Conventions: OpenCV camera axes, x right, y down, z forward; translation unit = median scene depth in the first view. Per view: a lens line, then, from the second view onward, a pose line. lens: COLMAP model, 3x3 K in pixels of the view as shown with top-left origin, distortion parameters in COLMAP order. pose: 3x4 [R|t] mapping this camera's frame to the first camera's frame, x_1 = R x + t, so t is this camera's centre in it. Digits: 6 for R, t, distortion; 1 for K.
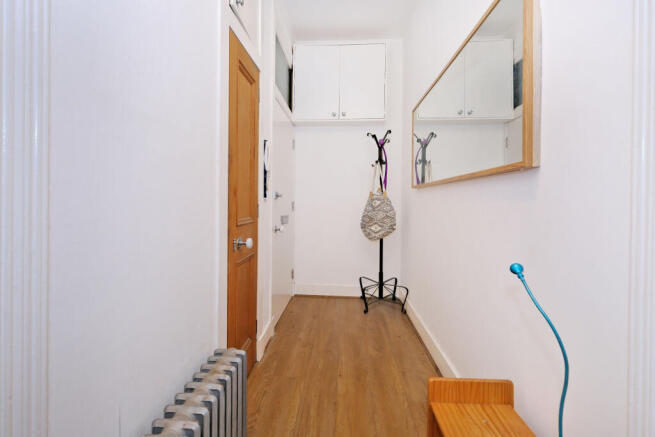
lens RADIAL K [[278.1, 0, 324.8], [0, 278.1, 204.8], [0, 0, 1]] dist [0.002434, -0.000008]
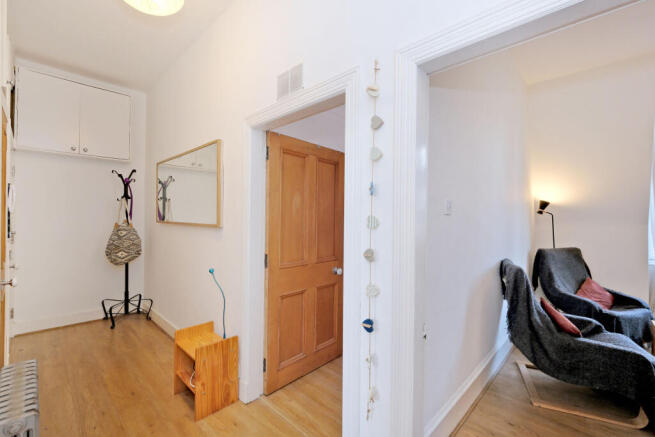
lens RADIAL K [[294.1, 0, 322.8], [0, 294.1, 212.9], [0, 0, 1]] dist [-0.001422, 0.000250]
pose [[0.652417, 0.002501, 0.757856, -0.198683], [0.001802, 0.999987, -0.004852, -0.081787], [-0.757858, 0.004531, 0.652403, -0.439121]]
